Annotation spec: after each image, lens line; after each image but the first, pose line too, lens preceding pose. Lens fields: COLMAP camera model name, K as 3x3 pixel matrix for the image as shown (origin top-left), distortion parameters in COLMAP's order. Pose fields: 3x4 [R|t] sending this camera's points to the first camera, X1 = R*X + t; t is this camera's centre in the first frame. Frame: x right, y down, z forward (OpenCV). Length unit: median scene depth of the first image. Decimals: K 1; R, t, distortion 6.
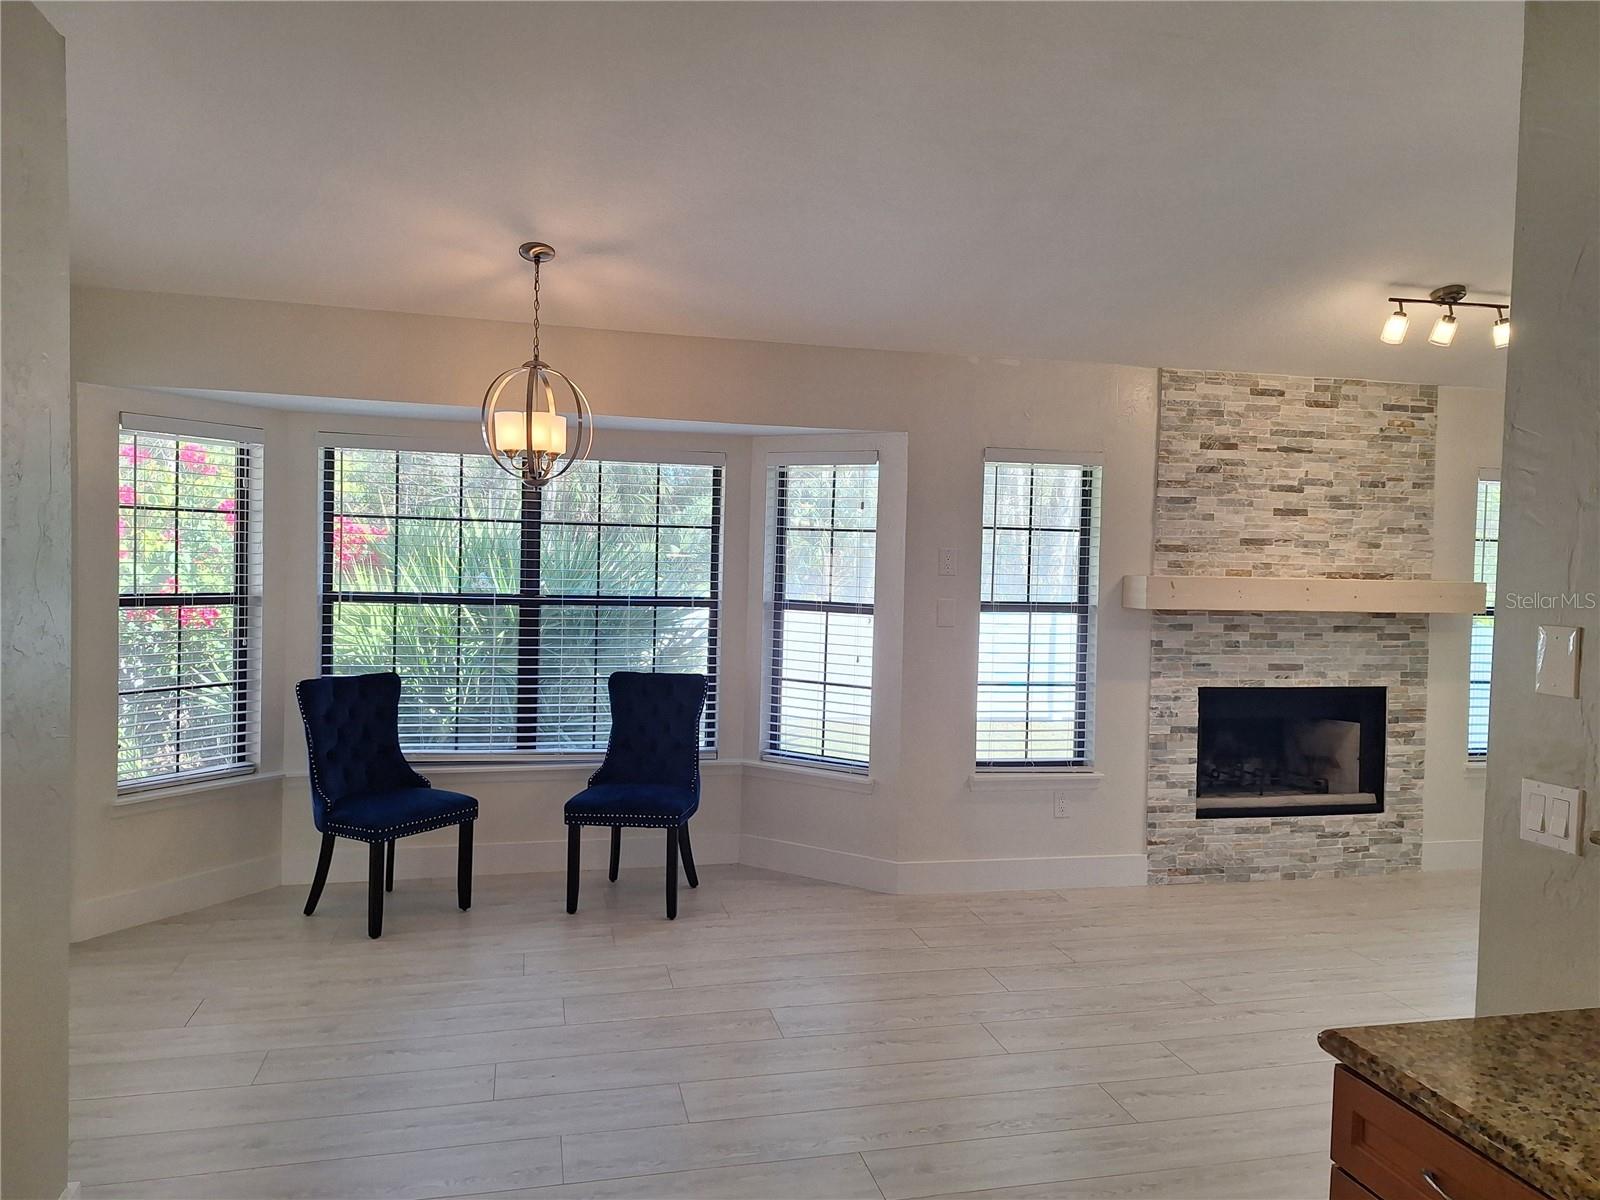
lens RADIAL K [[1067.9, 0, 763.6], [0, 1067.9, 591.2], [0, 0, 1]] dist [0.068845, -0.129346]
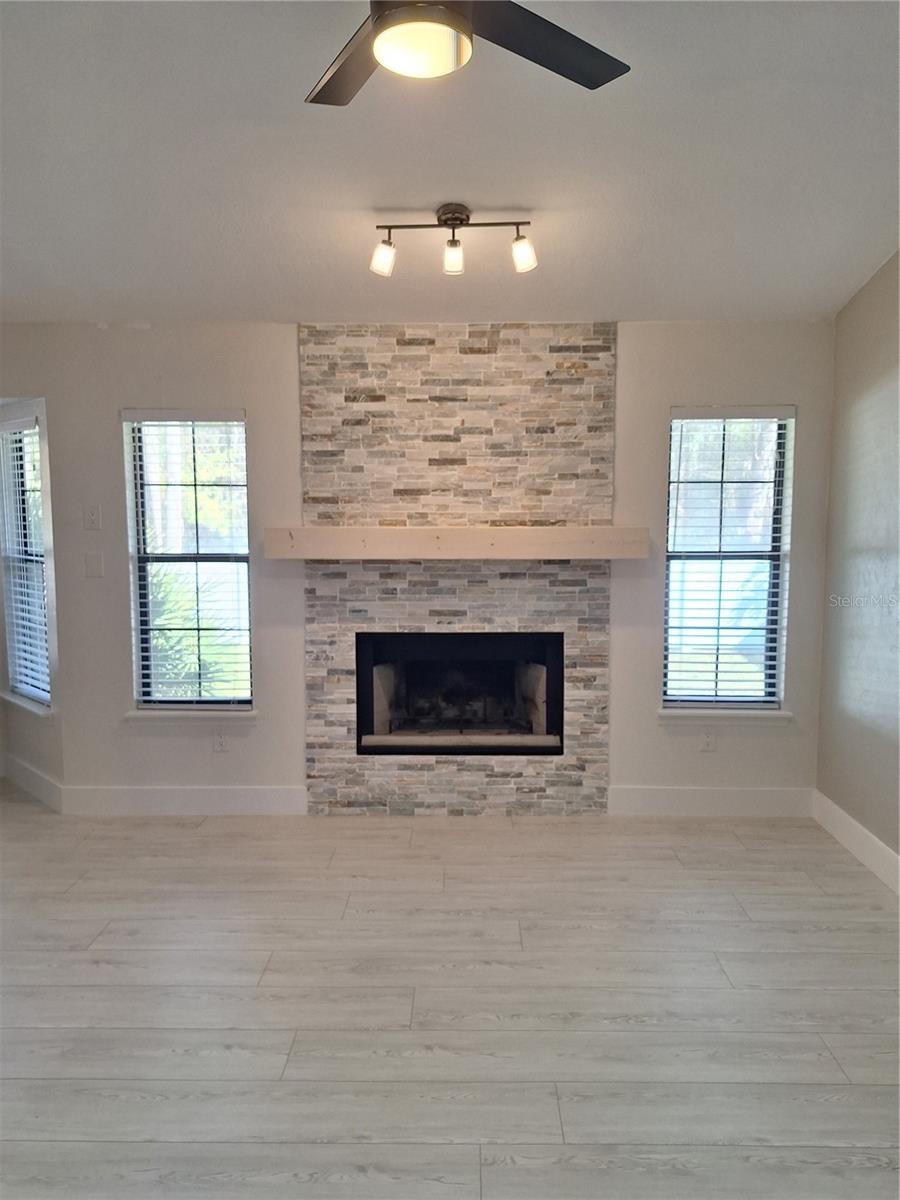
lens RADIAL K [[825.3, 0, 450.0], [0, 825.3, 600.0], [0, 0, 1]] dist [0.070014, -0.082680]
pose [[0.977758, -0.000874, -0.209735, 0.656546], [0.015766, 0.997469, 0.069340, 0.003030], [0.209143, -0.071104, 0.975297, 0.230207]]
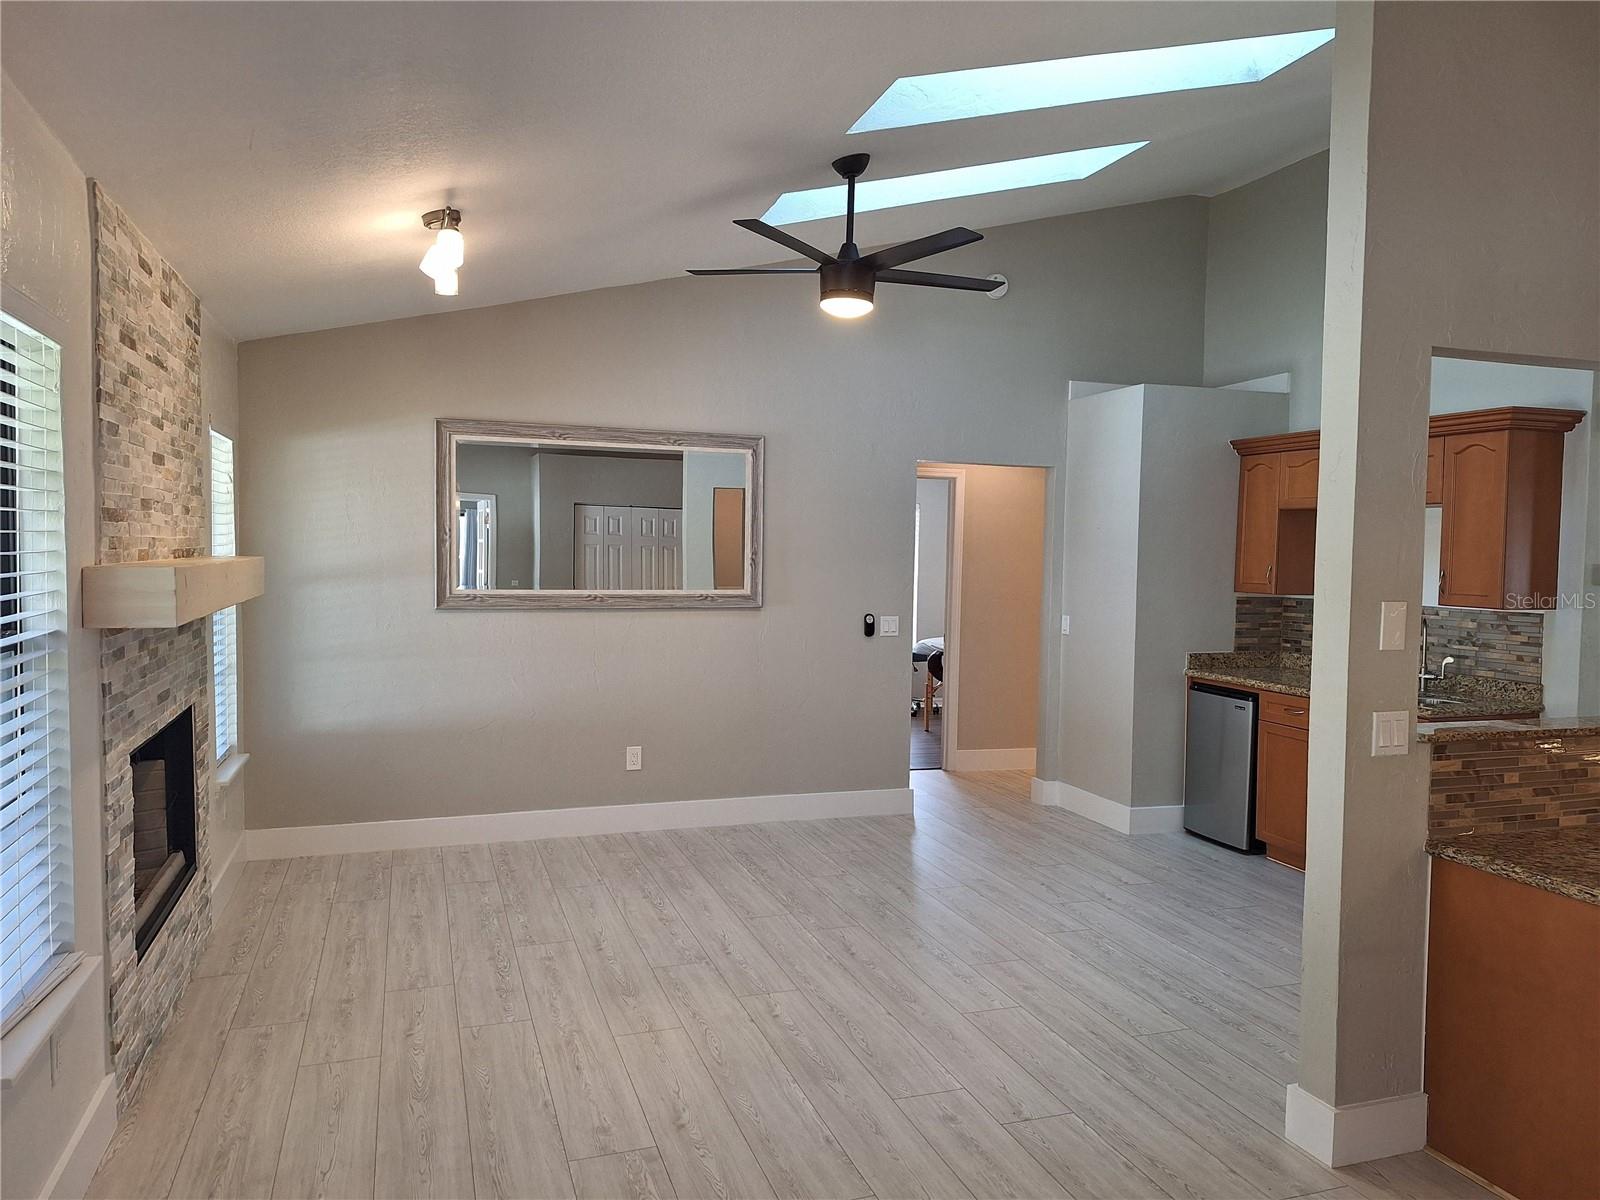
lens RADIAL K [[1089.1, 0, 771.9], [0, 1089.1, 601.7], [0, 0, 1]] dist [0.062826, -0.000054]
pose [[-0.106755, -0.071663, 0.991699, -0.222113], [0.016756, 0.997128, 0.073859, -0.030735], [-0.994144, 0.024502, -0.105248, 0.704961]]
